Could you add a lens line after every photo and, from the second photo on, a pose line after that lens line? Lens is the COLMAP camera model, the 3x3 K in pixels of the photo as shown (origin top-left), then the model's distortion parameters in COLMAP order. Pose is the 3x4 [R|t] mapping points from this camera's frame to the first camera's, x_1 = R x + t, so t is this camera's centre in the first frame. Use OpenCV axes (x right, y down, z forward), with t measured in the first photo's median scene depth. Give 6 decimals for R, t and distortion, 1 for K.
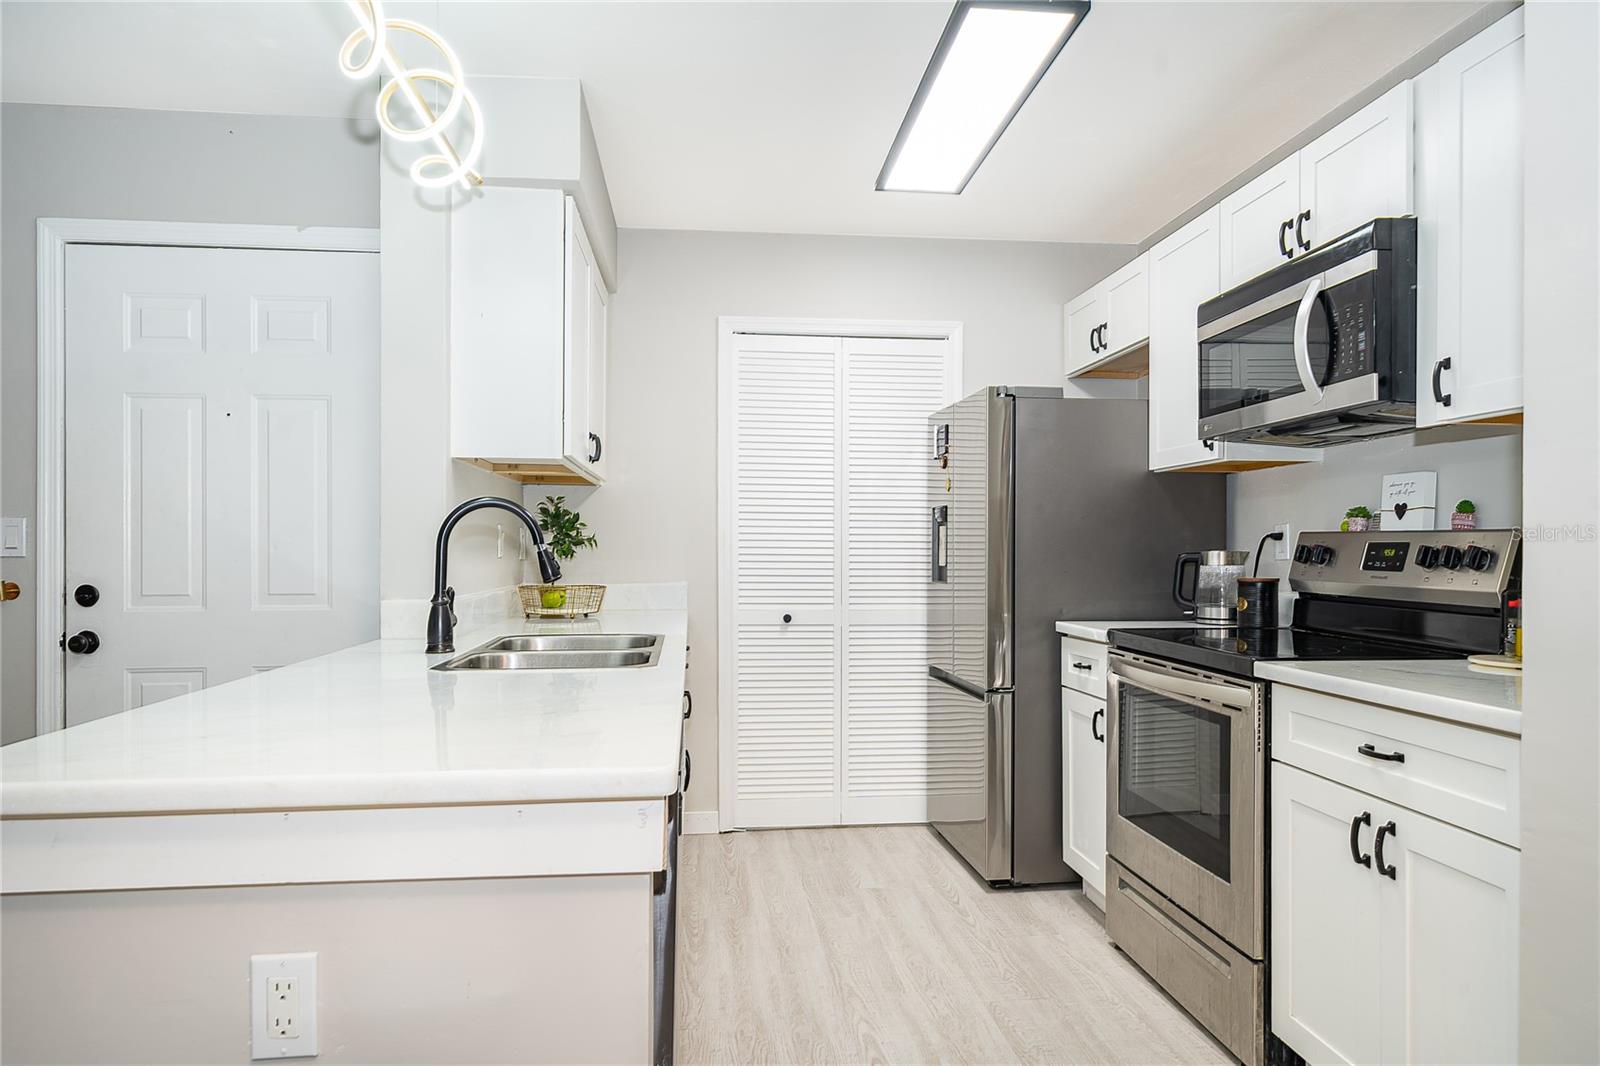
lens RADIAL K [[990.4, 0, 785.7], [0, 990.4, 551.2], [0, 0, 1]] dist [0.000978, -0.002568]
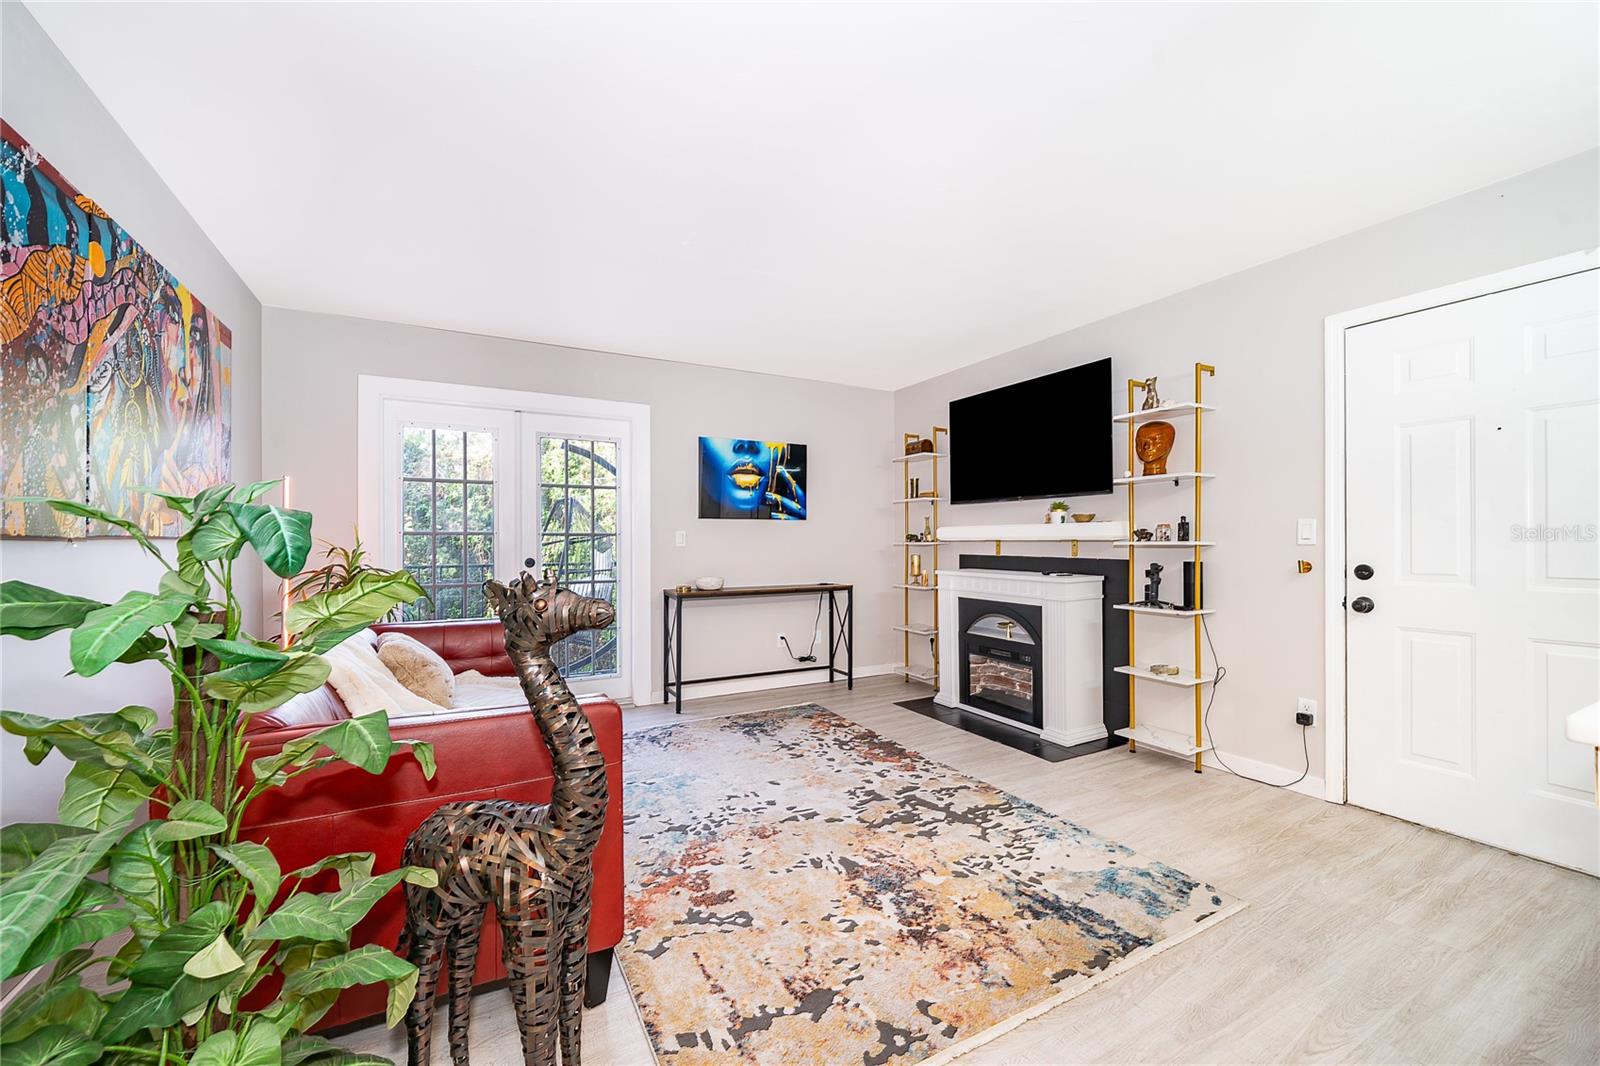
lens RADIAL K [[629.9, 0, 787.6], [0, 629.9, 536.8], [0, 0, 1]] dist [-0.001260, -0.000299]
pose [[0.375017, -0.010206, -0.926962, -0.203189], [0.006333, 0.999944, -0.008447, -0.003477], [0.926996, -0.002703, 0.375060, -0.117762]]
